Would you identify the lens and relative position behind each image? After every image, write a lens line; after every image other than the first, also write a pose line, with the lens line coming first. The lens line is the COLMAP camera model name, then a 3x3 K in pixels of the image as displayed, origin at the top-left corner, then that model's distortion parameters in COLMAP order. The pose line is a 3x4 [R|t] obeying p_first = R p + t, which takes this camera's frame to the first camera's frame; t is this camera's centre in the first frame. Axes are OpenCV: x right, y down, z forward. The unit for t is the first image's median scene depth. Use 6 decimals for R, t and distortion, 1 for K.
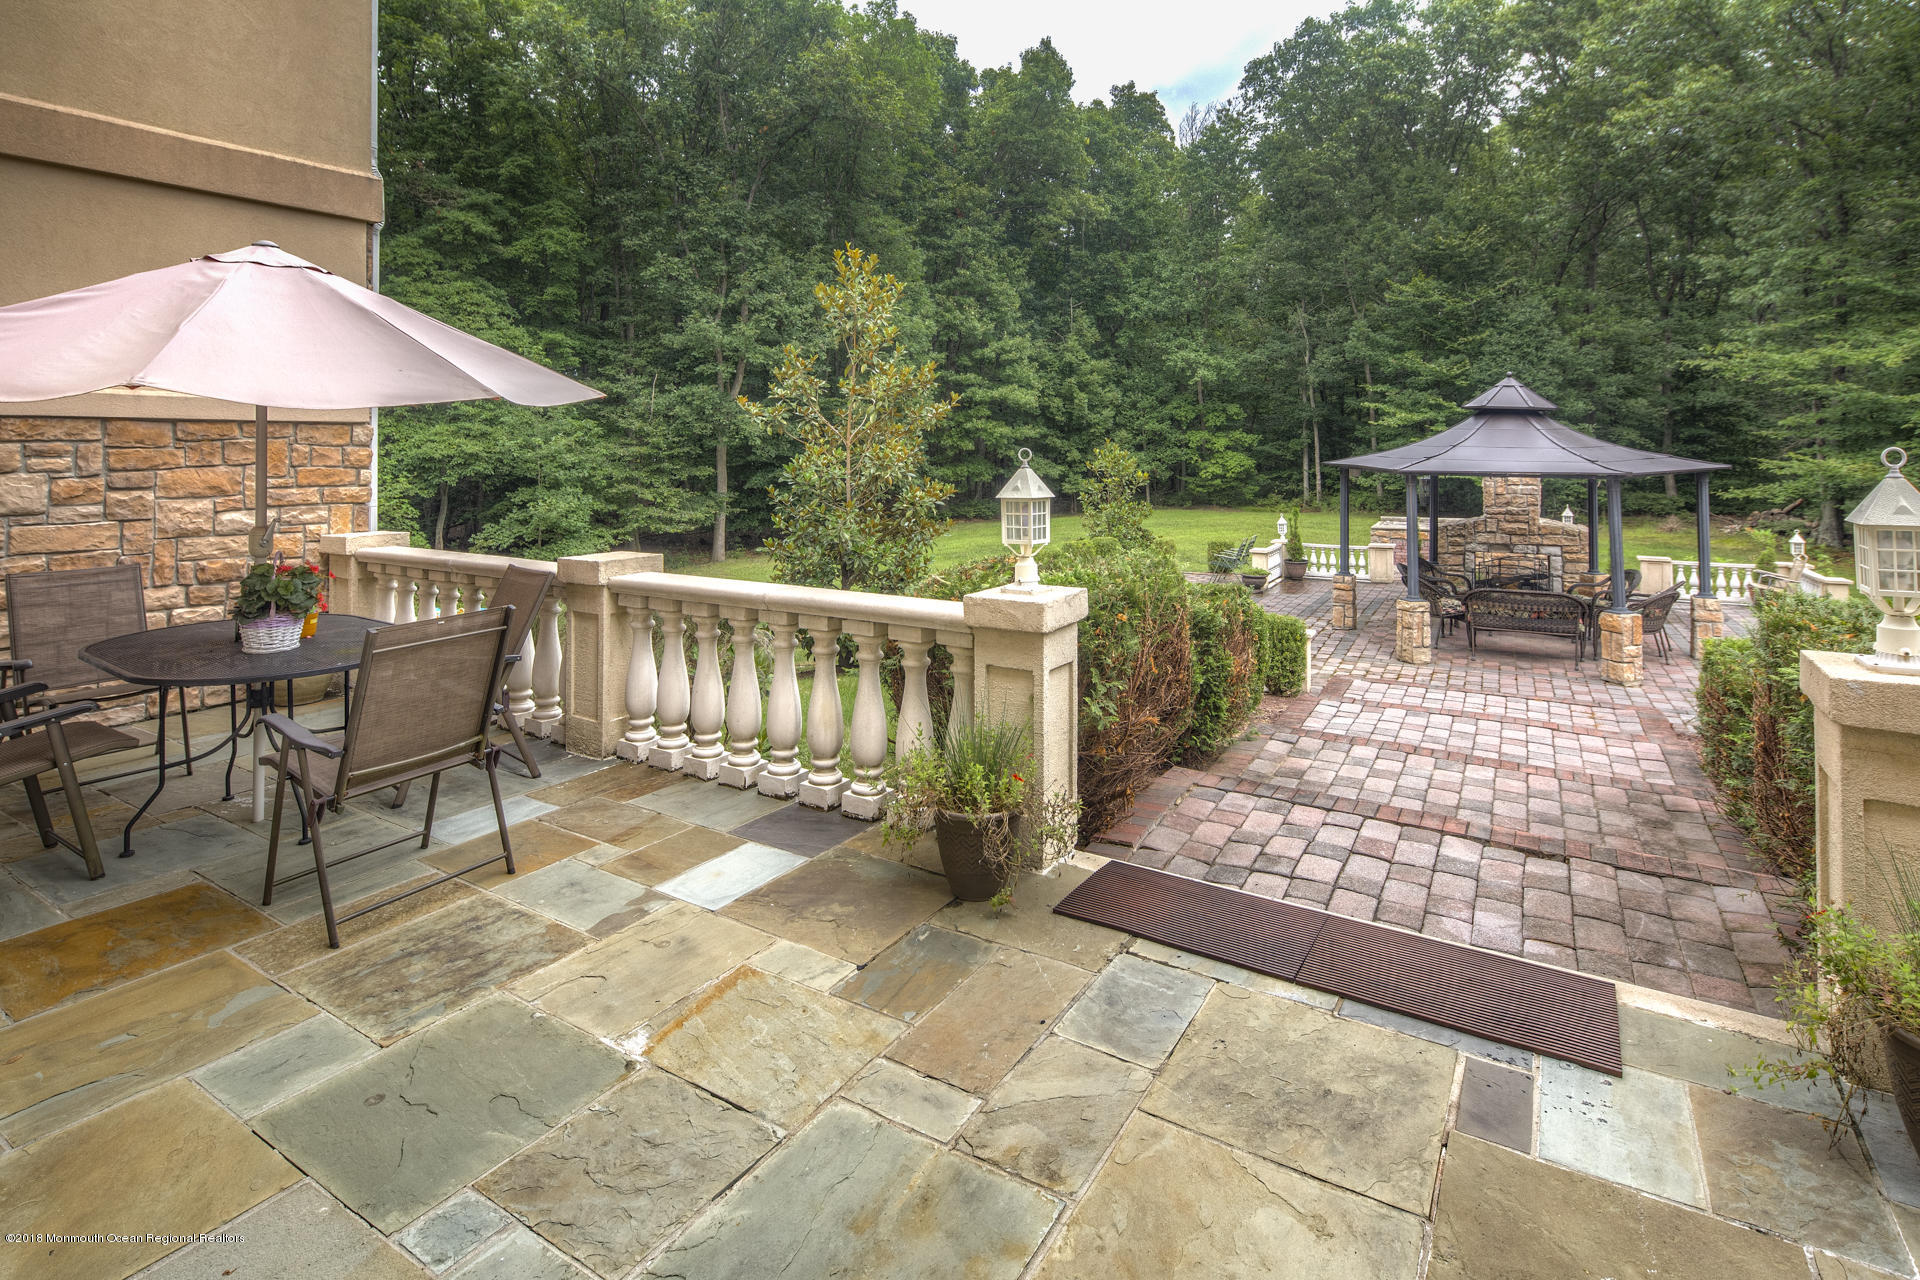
lens RADIAL K [[921.7, 0, 957.2], [0, 921.7, 463.6], [0, 0, 1]] dist [0.005731, 0.000312]
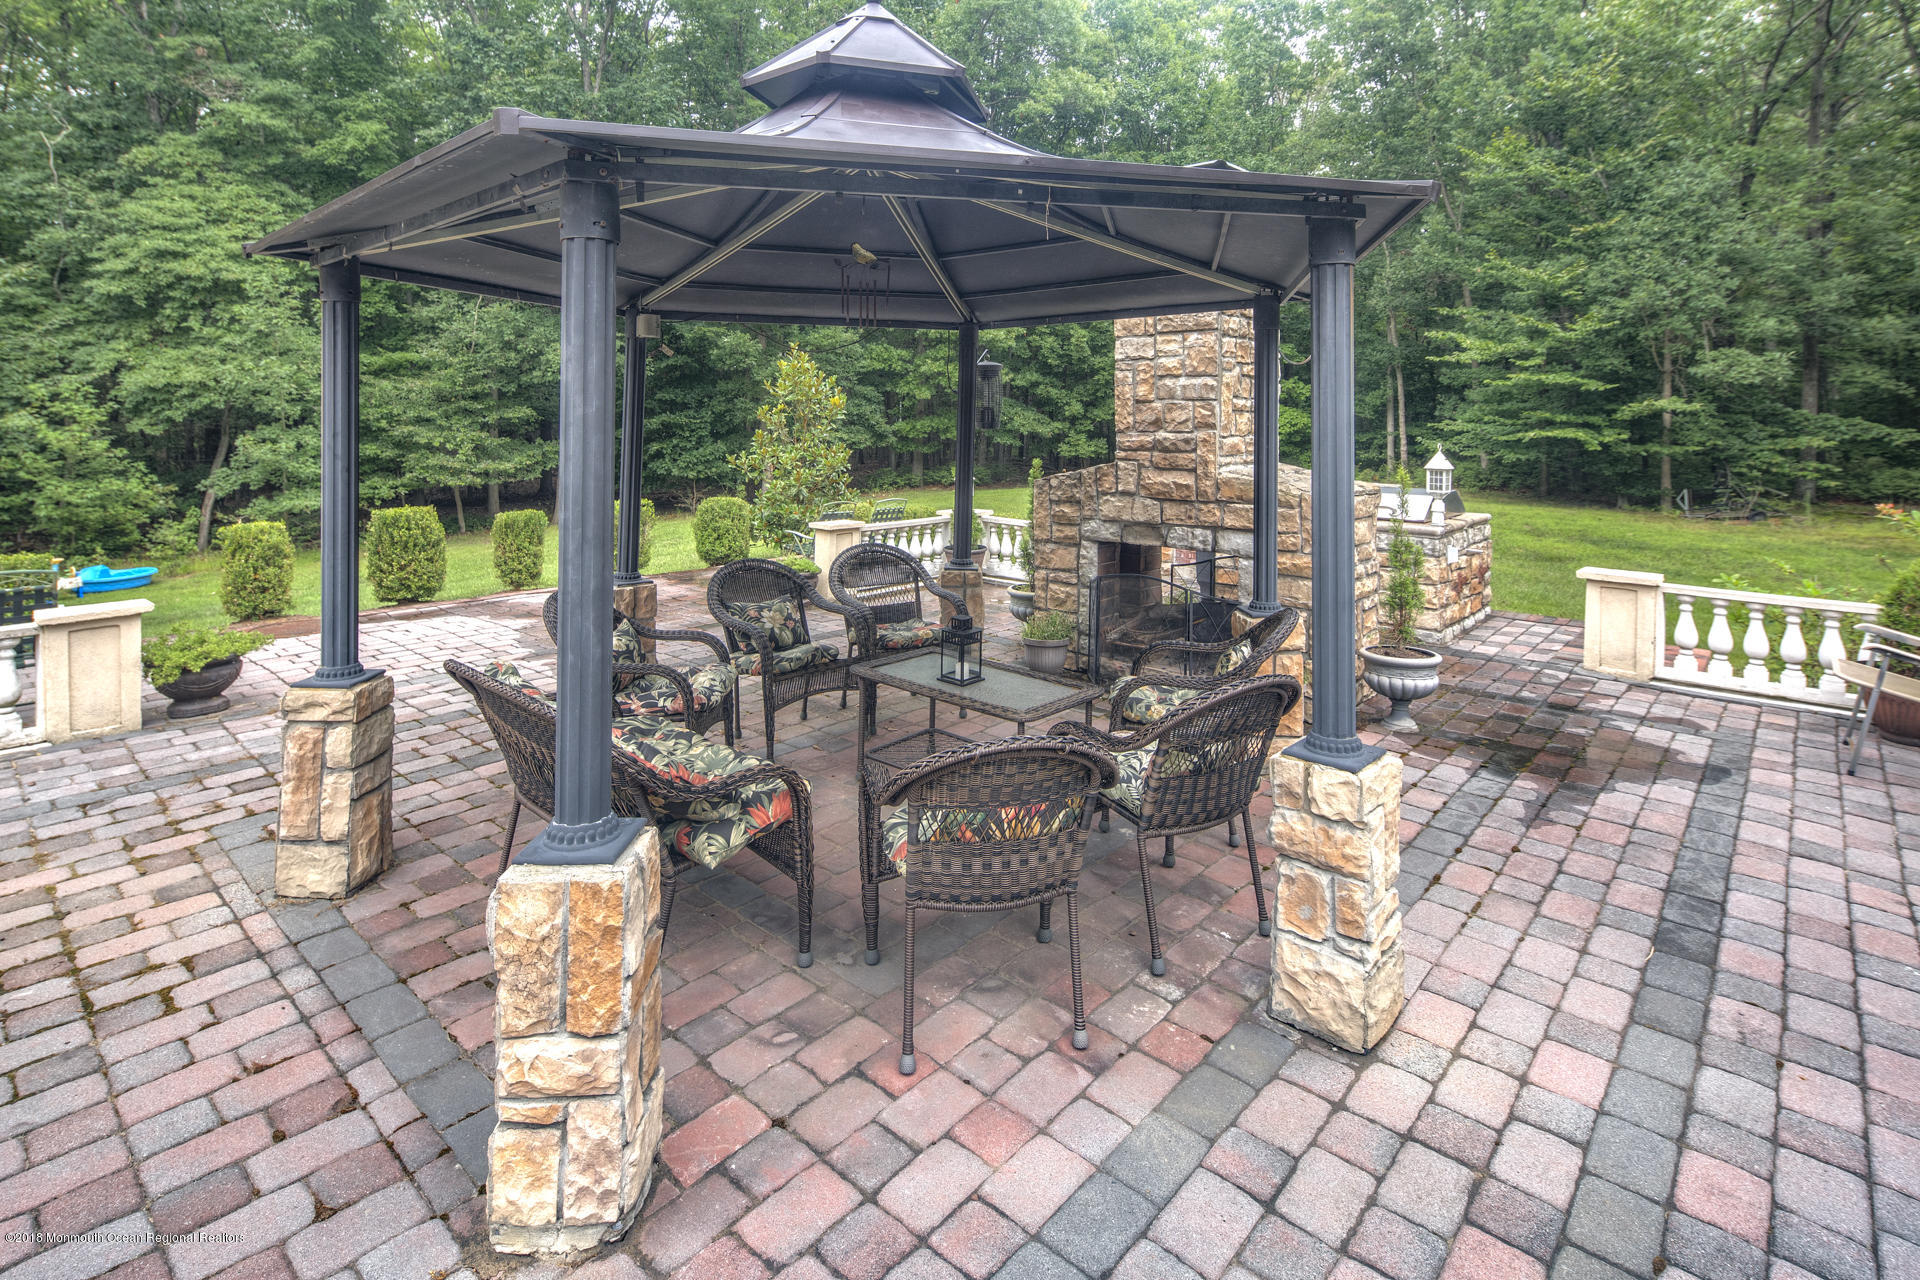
lens RADIAL K [[968.4, 0, 907.9], [0, 968.4, 432.4], [0, 0, 1]] dist [0.008367, -0.006006]
pose [[0.978288, 0.015772, -0.206650, 0.317174], [-0.016167, 0.999869, -0.000226, 0.026953], [0.206620, 0.003562, 0.978415, 0.309727]]
